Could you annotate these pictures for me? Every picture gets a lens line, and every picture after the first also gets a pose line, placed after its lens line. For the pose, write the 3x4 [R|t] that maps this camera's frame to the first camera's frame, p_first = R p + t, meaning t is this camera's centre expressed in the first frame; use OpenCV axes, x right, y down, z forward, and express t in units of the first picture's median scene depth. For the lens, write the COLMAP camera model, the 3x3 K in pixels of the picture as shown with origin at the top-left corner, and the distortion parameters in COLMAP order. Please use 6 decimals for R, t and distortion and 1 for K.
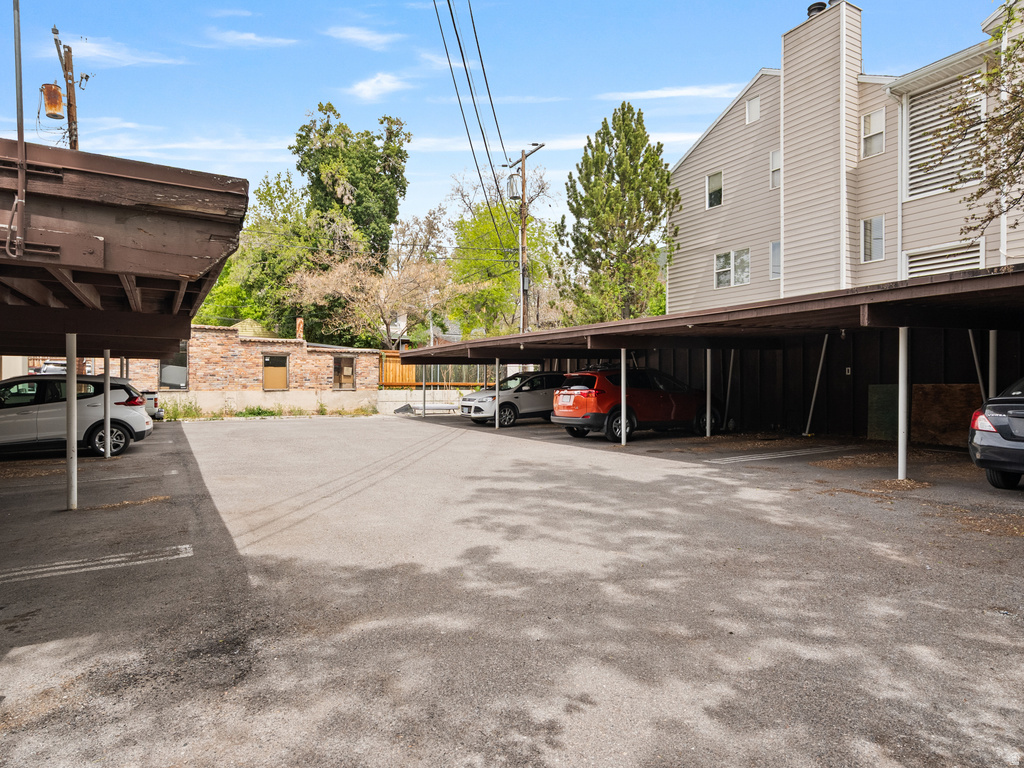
lens RADIAL K [[604.9, 0, 488.7], [0, 604.9, 384.5], [0, 0, 1]] dist [-0.000809, 0.000011]
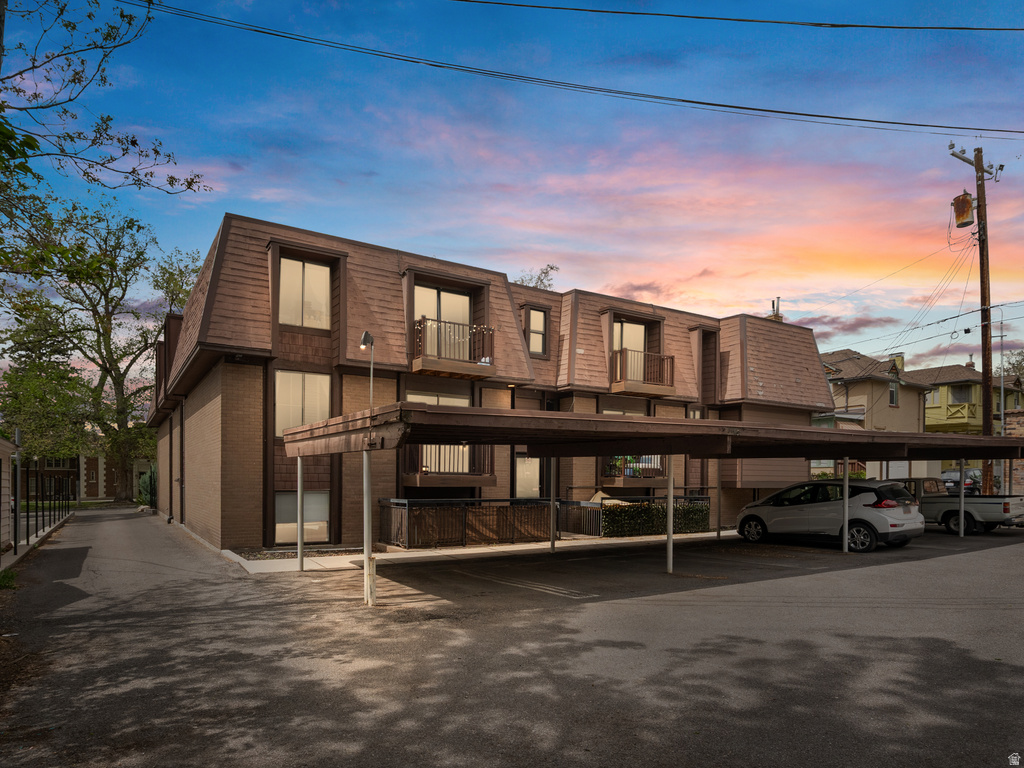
lens RADIAL K [[604.9, 0, 488.7], [0, 604.9, 384.5], [0, 0, 1]] dist [-0.000809, 0.000011]
pose [[0.047977, -0.157978, -0.986276, 1.104002], [-0.007538, 0.987328, -0.158513, -0.009002], [0.998820, 0.015040, 0.046178, 0.700622]]
